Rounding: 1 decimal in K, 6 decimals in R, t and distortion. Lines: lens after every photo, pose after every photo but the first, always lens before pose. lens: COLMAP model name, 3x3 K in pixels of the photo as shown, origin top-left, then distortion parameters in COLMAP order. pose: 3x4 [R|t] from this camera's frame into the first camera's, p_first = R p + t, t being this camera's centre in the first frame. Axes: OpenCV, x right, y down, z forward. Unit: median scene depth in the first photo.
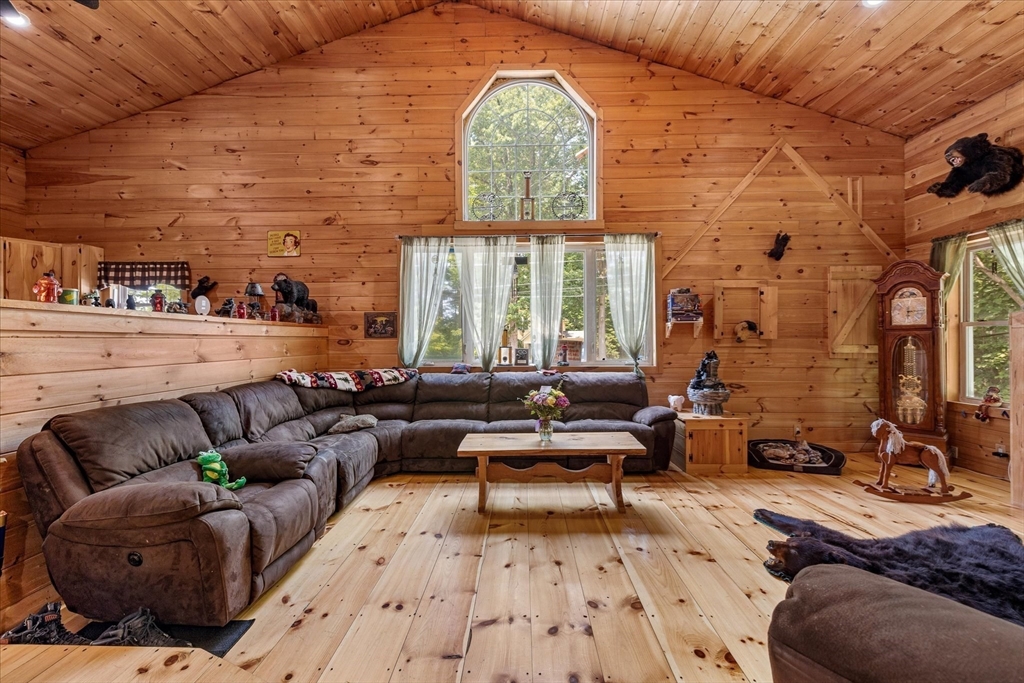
lens RADIAL K [[433.1, 0, 509.6], [0, 433.1, 340.8], [0, 0, 1]] dist [0.001893, 0.000278]
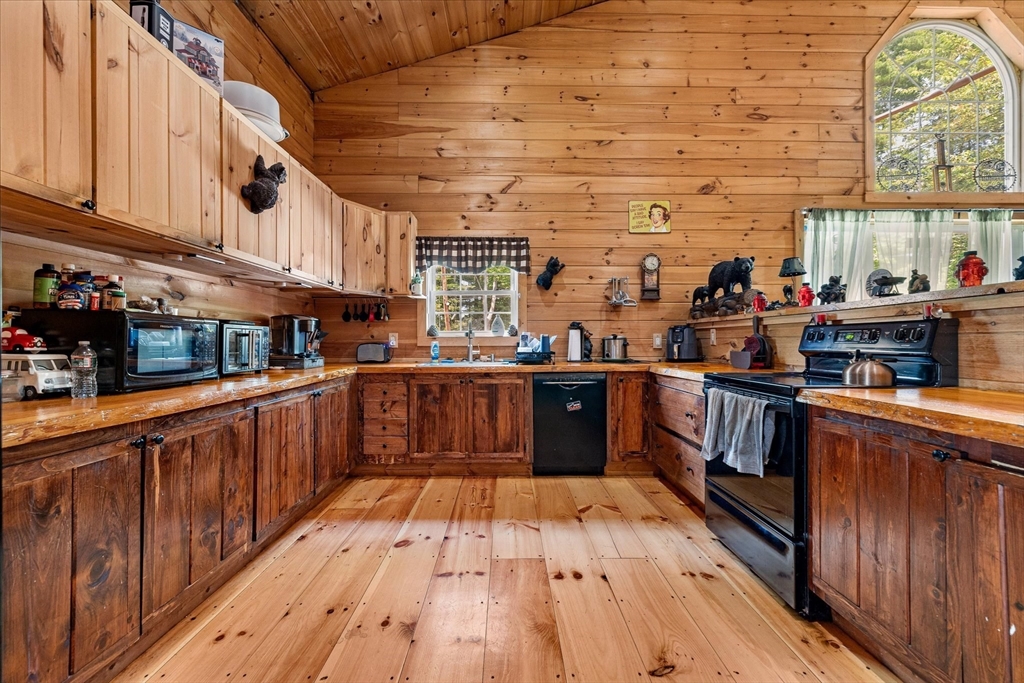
lens RADIAL K [[433.1, 0, 507.9], [0, 433.1, 340.2], [0, 0, 1]] dist [0.001893, 0.000278]
pose [[0.999175, 0.003330, 0.040471, -0.836795], [-0.003051, 0.999971, -0.006933, 0.007277], [-0.040493, 0.006804, 0.999157, 0.229936]]
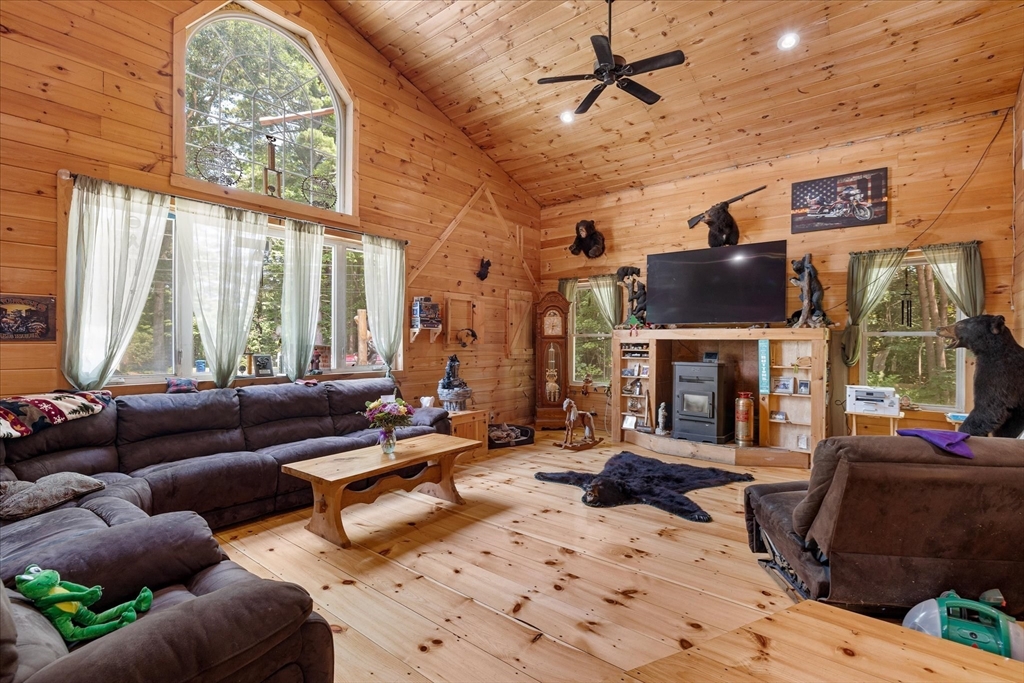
lens RADIAL K [[473.6, 0, 510.4], [0, 473.6, 339.7], [0, 0, 1]] dist [-0.008442, 0.002096]
pose [[0.611704, 0.009205, 0.791033, -0.396594], [-0.004752, 0.999957, -0.007961, -0.006297], [-0.791072, 0.001111, 0.611722, 0.112188]]
